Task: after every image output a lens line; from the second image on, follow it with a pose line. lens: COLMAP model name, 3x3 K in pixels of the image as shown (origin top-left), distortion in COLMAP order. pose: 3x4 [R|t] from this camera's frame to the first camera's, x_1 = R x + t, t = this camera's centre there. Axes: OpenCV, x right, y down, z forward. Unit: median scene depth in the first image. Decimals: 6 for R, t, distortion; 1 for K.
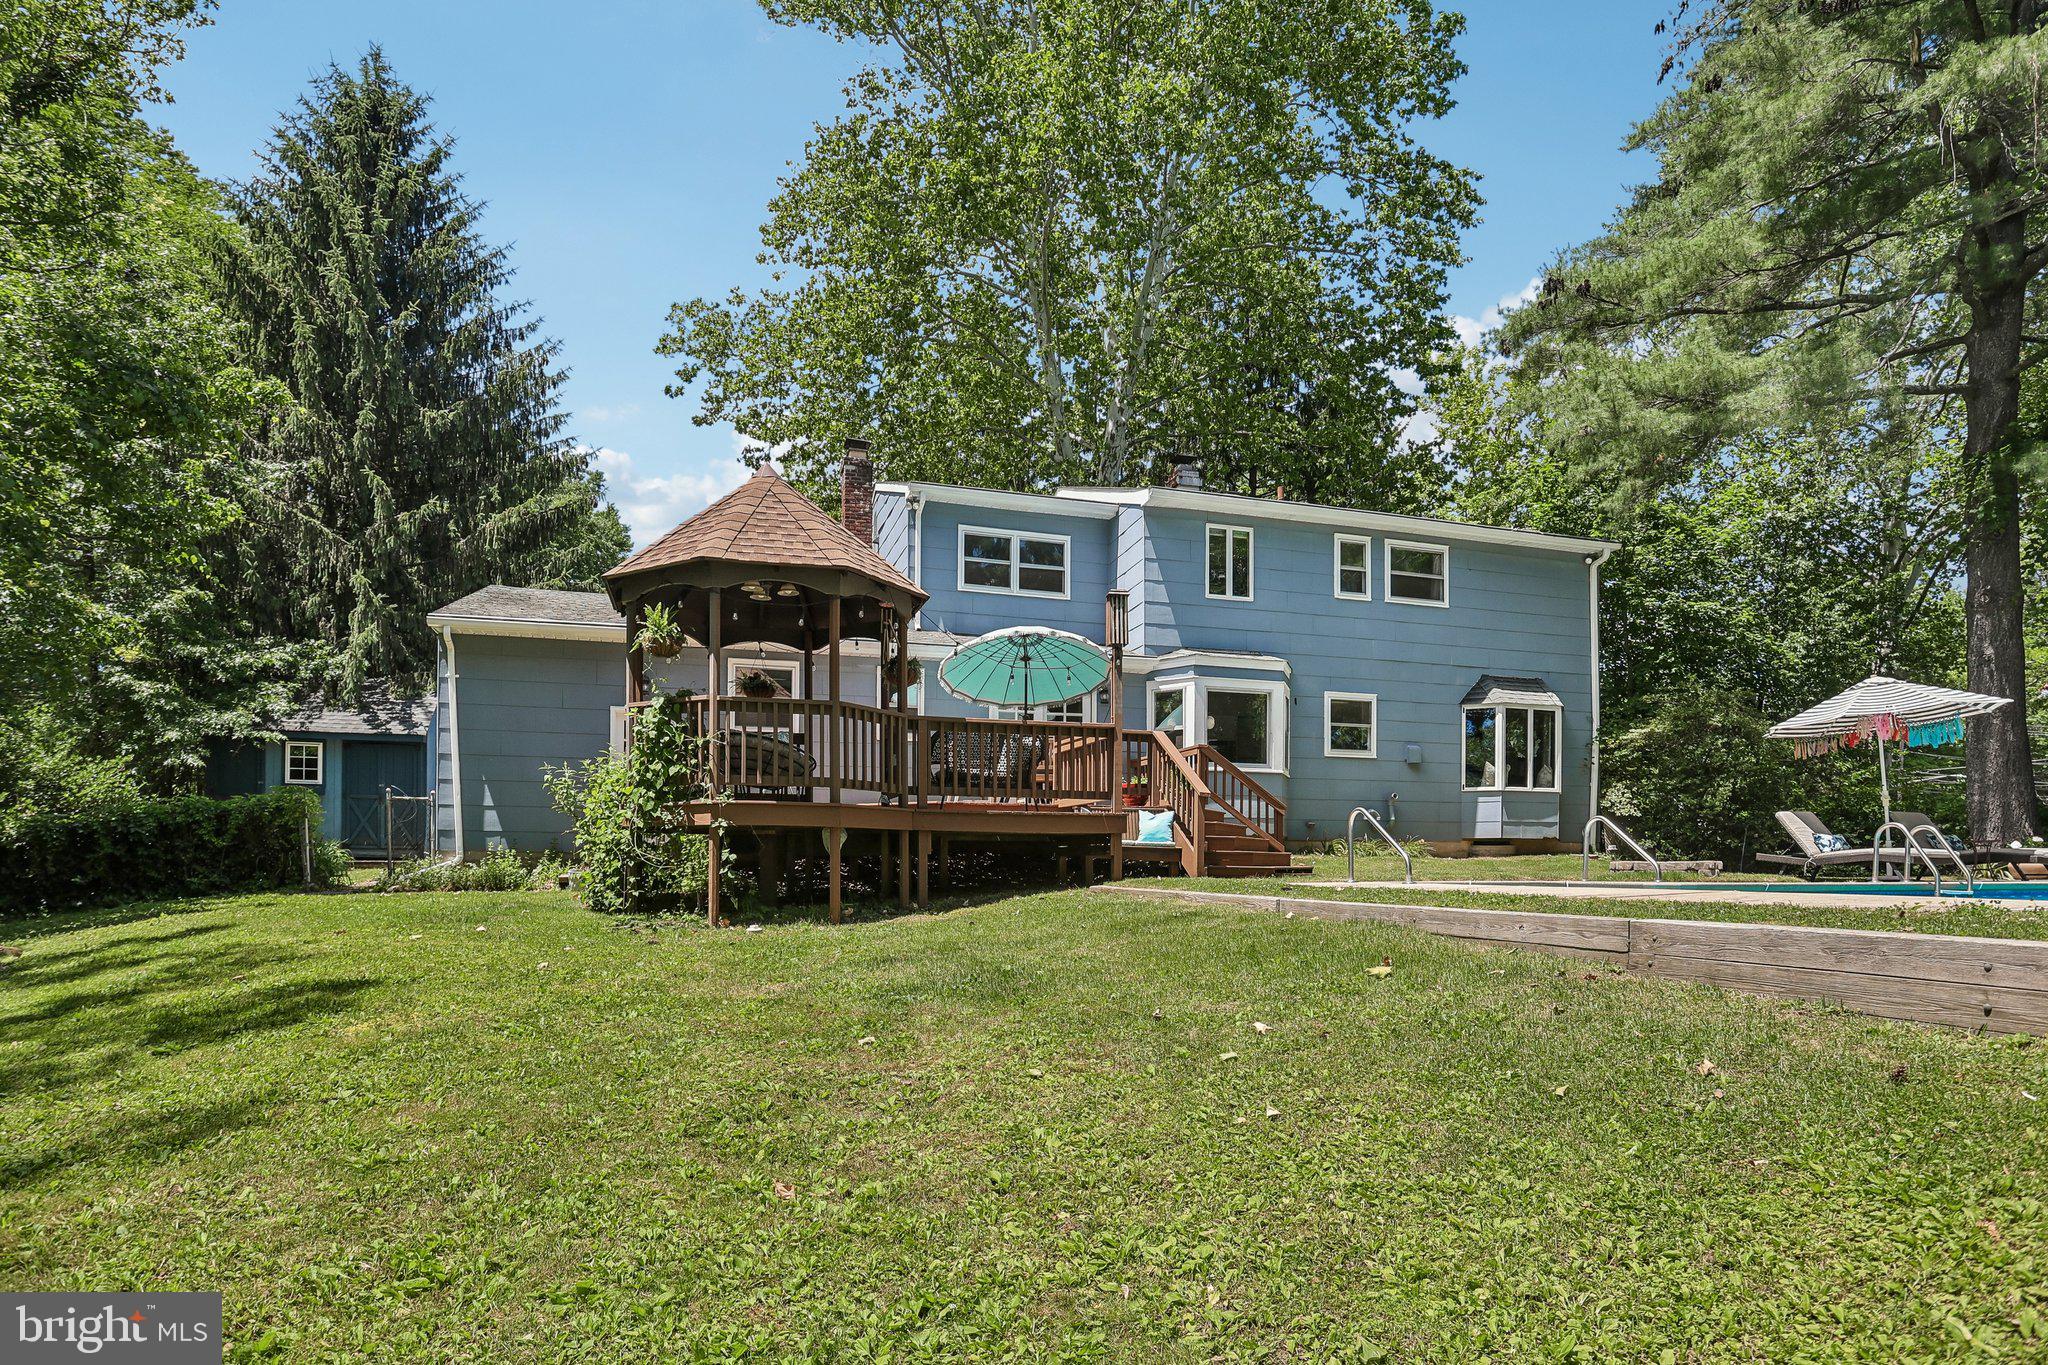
lens RADIAL K [[1081.6, 0, 1029.0], [0, 1081.6, 881.9], [0, 0, 1]] dist [-0.055417, 0.001306]
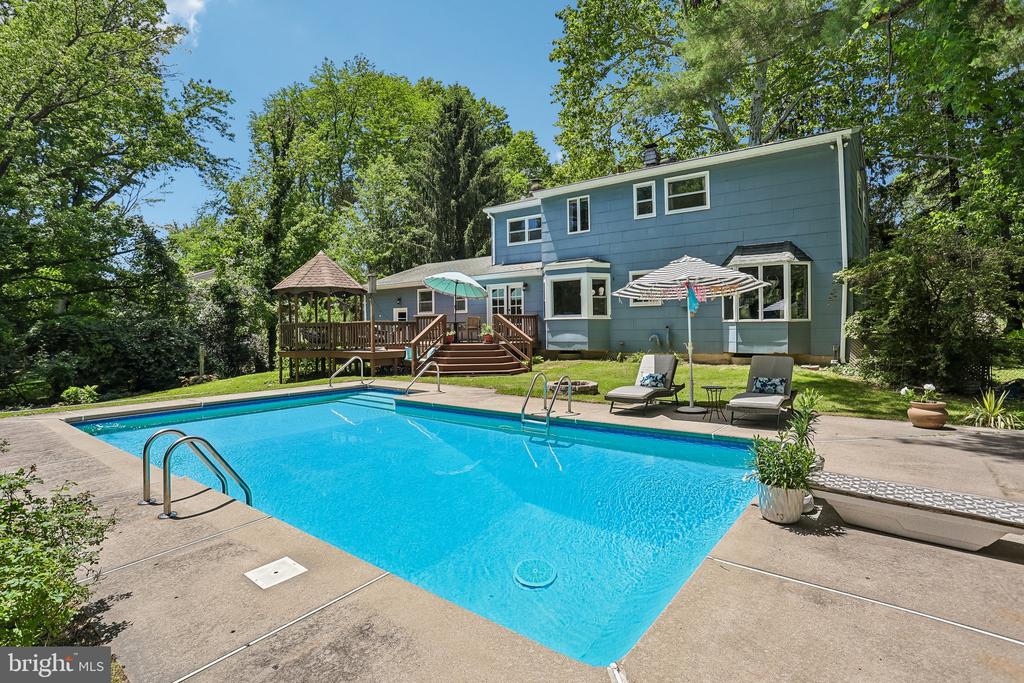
lens RADIAL K [[506.9, 0, 507.0], [0, 506.9, 330.1], [0, 0, 1]] dist [-0.082181, -0.000114]
pose [[0.578006, -0.005036, -0.816017, 0.846956], [-0.002202, 0.999968, -0.007731, -0.068951], [0.816029, 0.006266, 0.577976, 0.326634]]
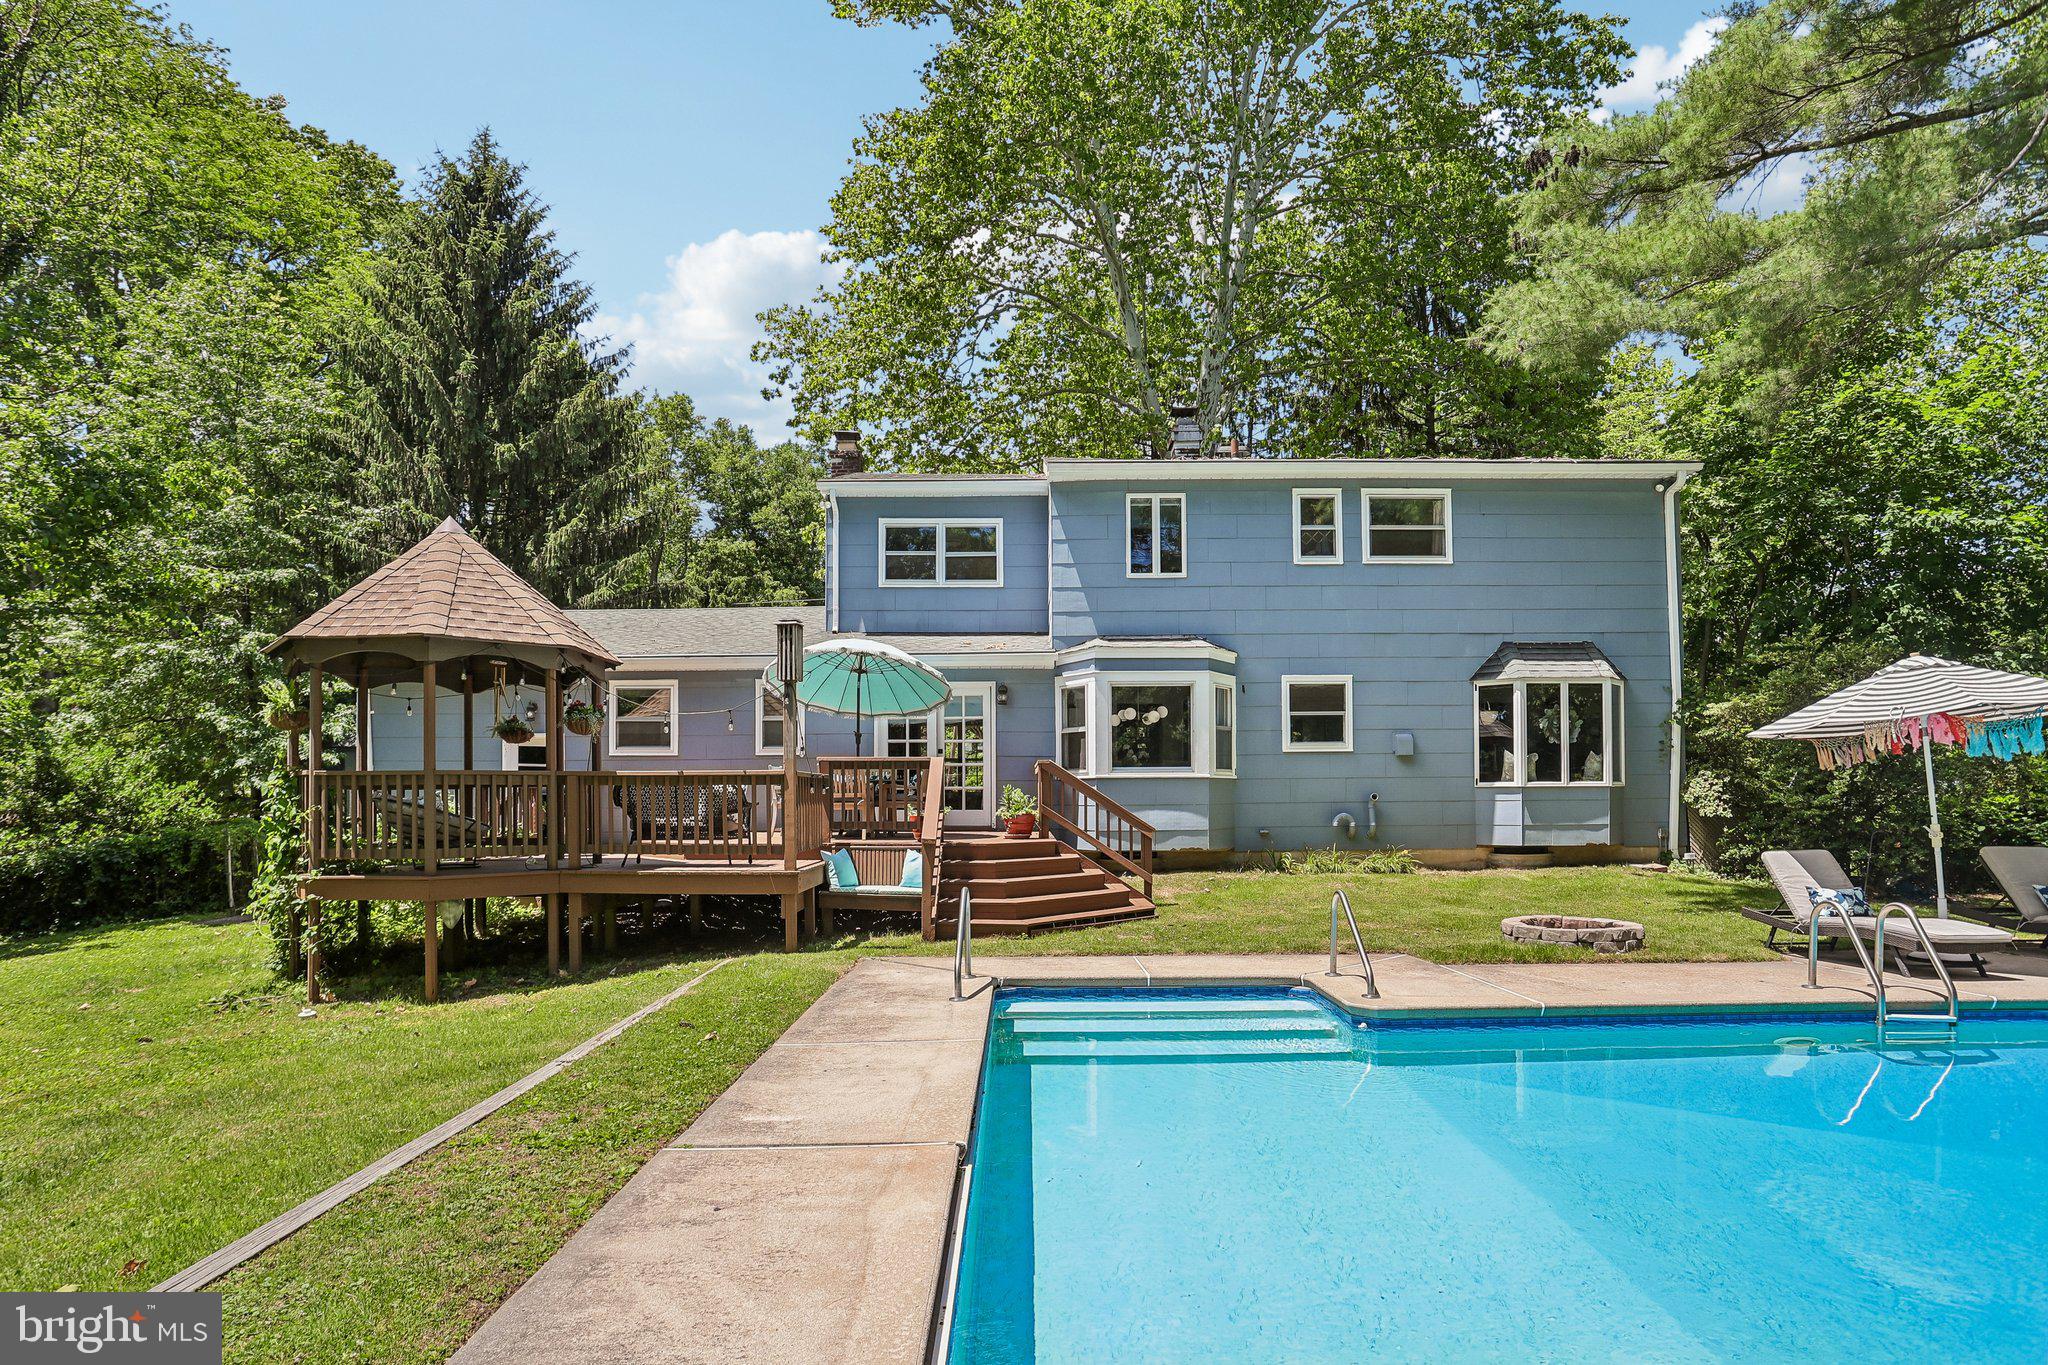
lens RADIAL K [[1037.9, 0, 1022.0], [0, 1037.9, 792.4], [0, 0, 1]] dist [-0.058540, -0.000667]
pose [[0.956113, -0.008542, -0.292875, 0.313120], [0.003430, 0.999833, -0.017964, -0.070049], [0.292979, 0.016171, 0.955982, 0.159571]]
